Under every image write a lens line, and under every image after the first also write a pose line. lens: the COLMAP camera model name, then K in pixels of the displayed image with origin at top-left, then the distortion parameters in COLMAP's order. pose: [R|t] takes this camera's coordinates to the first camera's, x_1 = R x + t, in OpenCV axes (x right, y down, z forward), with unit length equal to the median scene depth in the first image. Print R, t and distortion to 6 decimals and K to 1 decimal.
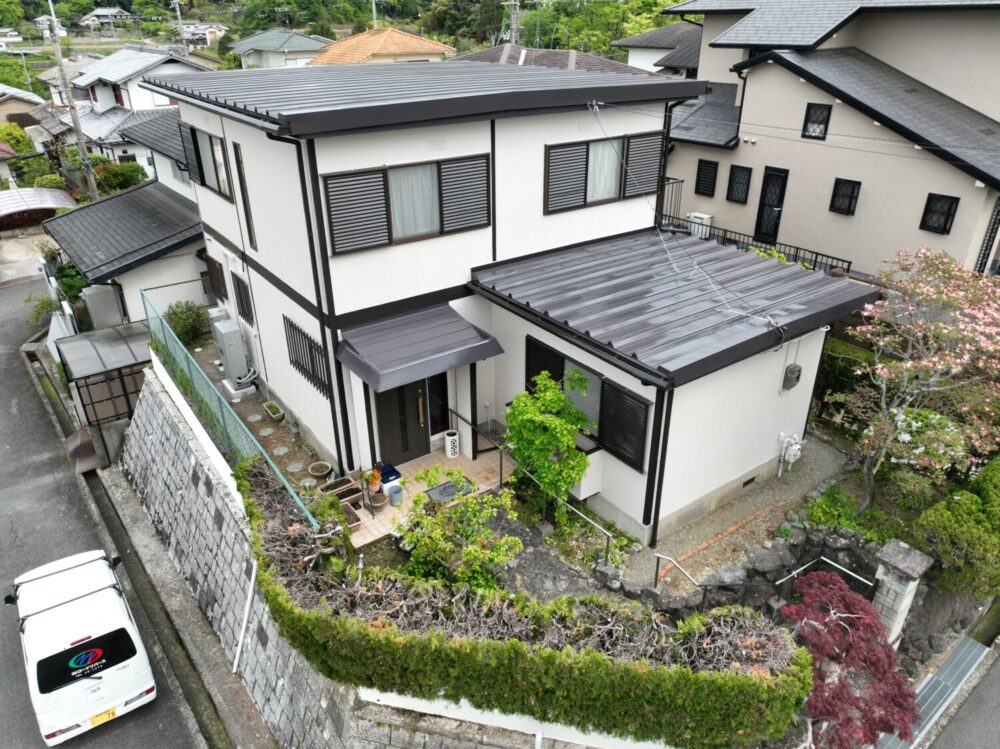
lens RADIAL K [[703.6, 0, 502.4], [0, 703.6, 374.3], [0, 0, 1]] dist [0.005905, 0.013574]
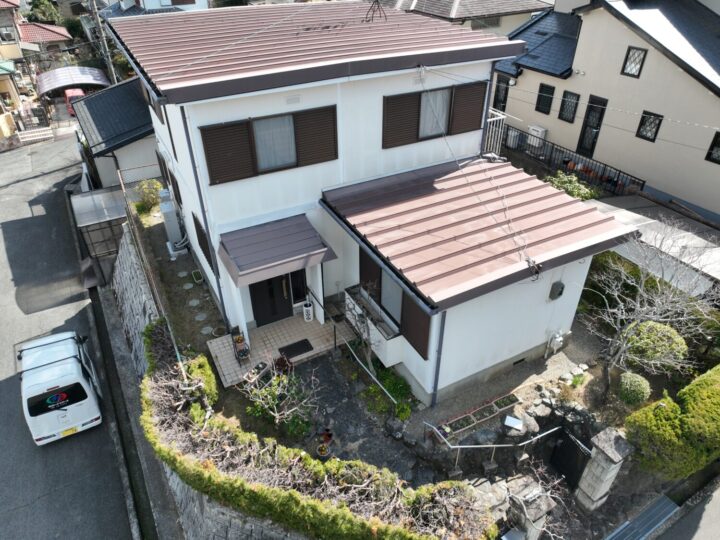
lens RADIAL K [[506.6, 0, 361.7], [0, 506.6, 269.8], [0, 0, 1]] dist [0.005905, 0.013574]
pose [[0.990812, 0.078482, -0.110149, 0.136759], [-0.062694, 0.988148, 0.140117, -0.127986], [0.119840, -0.131923, 0.983989, 0.034246]]
